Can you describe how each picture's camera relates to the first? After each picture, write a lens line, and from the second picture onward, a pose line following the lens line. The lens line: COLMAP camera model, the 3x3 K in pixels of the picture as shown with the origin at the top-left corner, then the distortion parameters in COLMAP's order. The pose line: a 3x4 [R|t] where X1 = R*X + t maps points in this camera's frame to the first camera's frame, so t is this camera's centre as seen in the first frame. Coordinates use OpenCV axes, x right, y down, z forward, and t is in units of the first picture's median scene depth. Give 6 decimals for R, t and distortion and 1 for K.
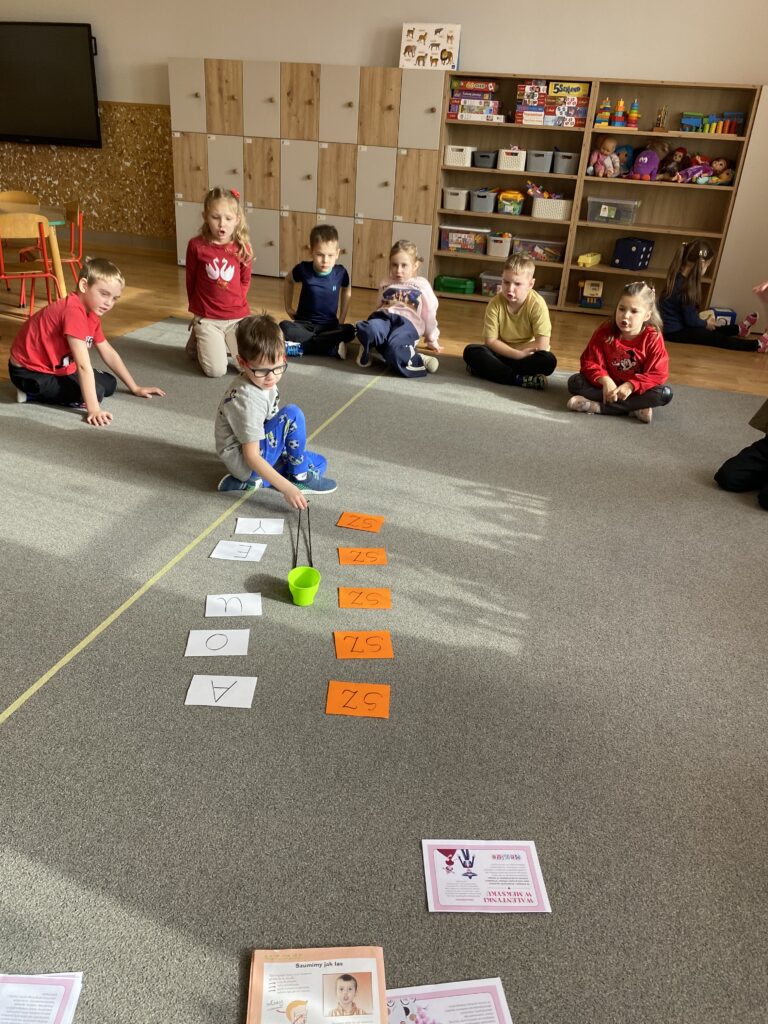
lens RADIAL K [[785.5, 0, 376.8], [0, 785.5, 509.5], [0, 0, 1]] dist [0.004312, 0.002427]
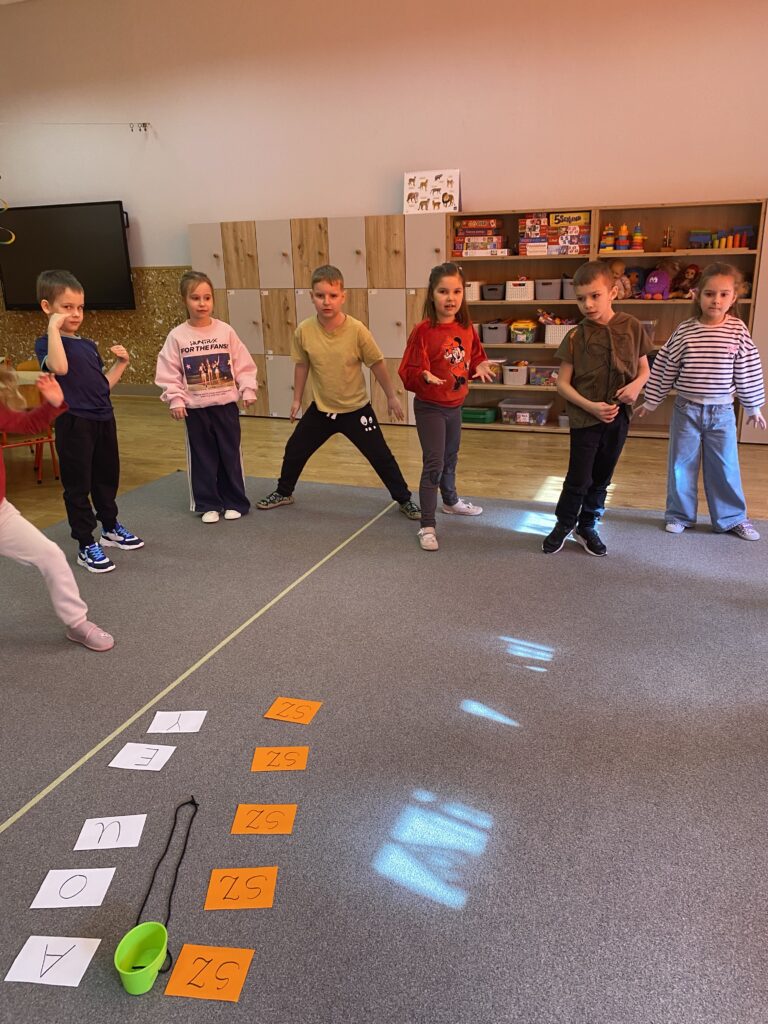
lens RADIAL K [[786.1, 0, 384.0], [0, 786.1, 512.0], [0, 0, 1]] dist [0.031041, -0.045028]
pose [[0.993633, -0.055733, -0.097910, 0.084082], [0.041453, 0.988960, -0.142265, -0.034782], [0.104758, 0.137300, 0.984974, 0.042407]]
